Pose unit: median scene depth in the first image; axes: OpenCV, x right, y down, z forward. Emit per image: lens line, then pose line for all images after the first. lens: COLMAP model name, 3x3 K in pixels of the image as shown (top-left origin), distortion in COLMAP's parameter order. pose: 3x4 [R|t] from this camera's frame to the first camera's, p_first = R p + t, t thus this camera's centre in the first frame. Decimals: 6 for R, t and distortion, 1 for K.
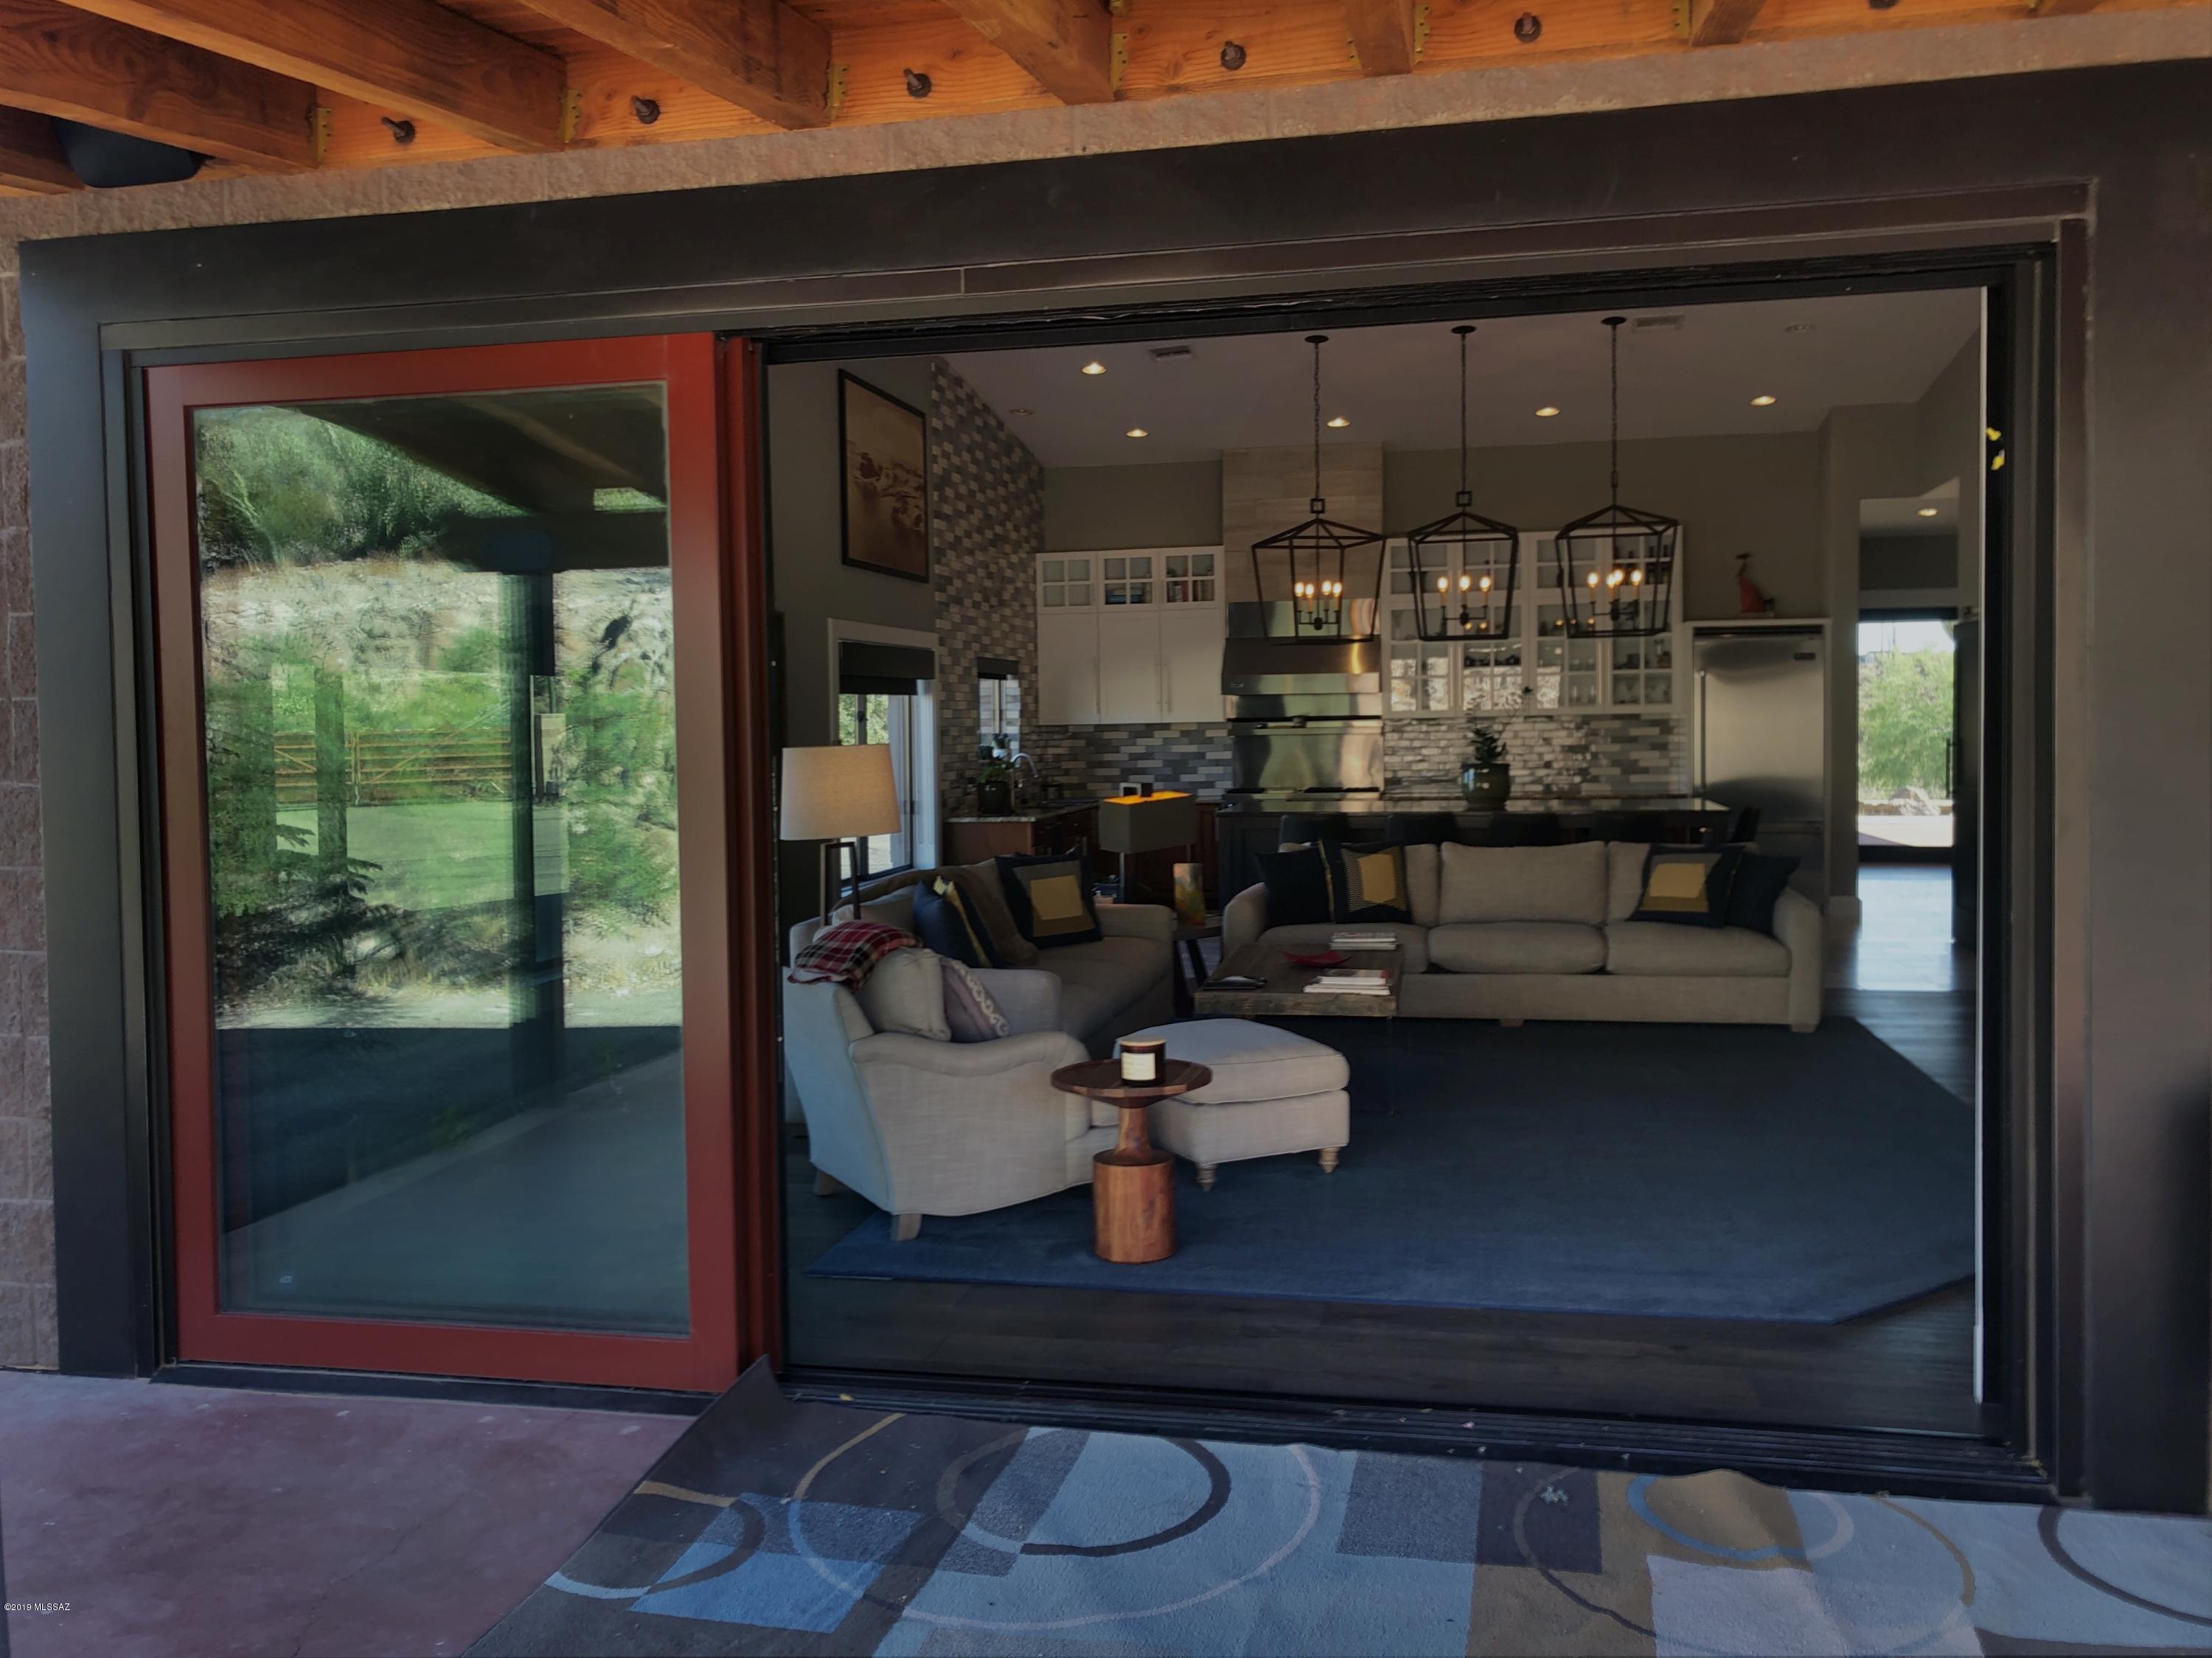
lens RADIAL K [[1827.8, 0, 1094.1], [0, 1827.8, 830.5], [0, 0, 1]] dist [0.037129, -0.049283]
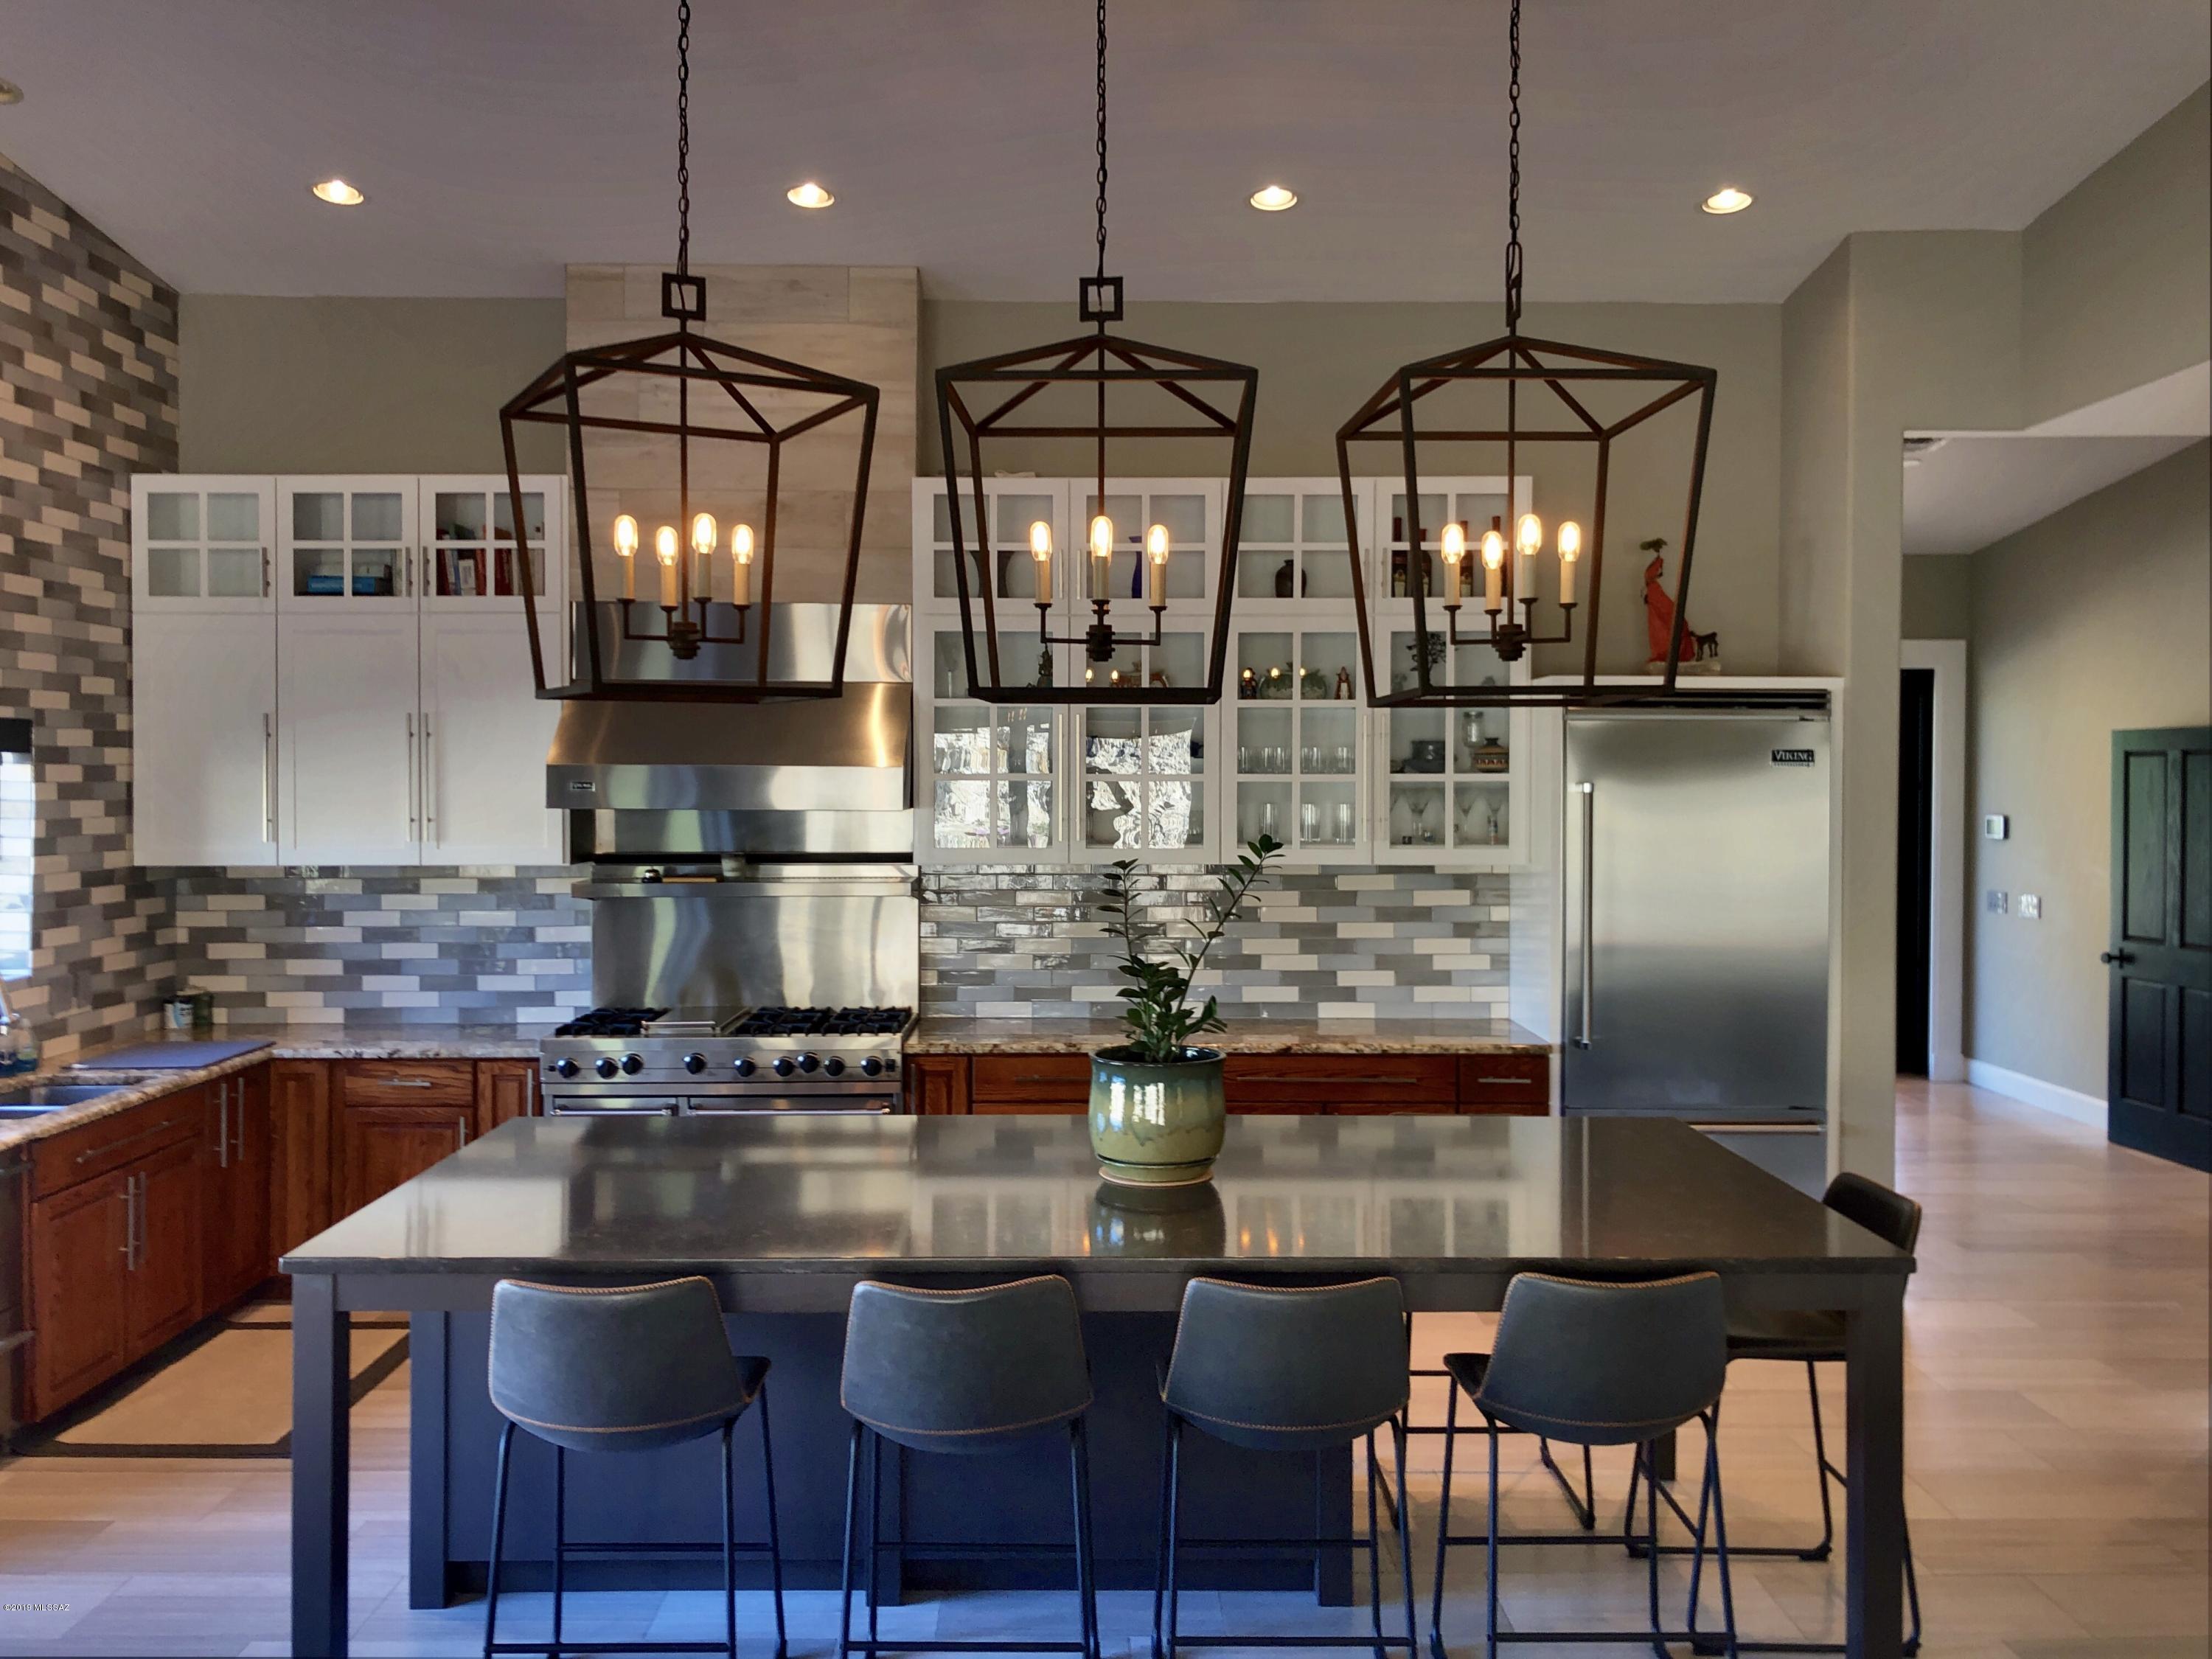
lens RADIAL K [[1827.9, 0, 1100.3], [0, 1827.9, 796.8], [0, 0, 1]] dist [0.037129, -0.049283]
pose [[0.976365, 0.017286, 0.215434, 0.125941], [-0.007100, 0.998824, -0.047964, -0.068538], [-0.216010, 0.045300, 0.975340, 0.652115]]
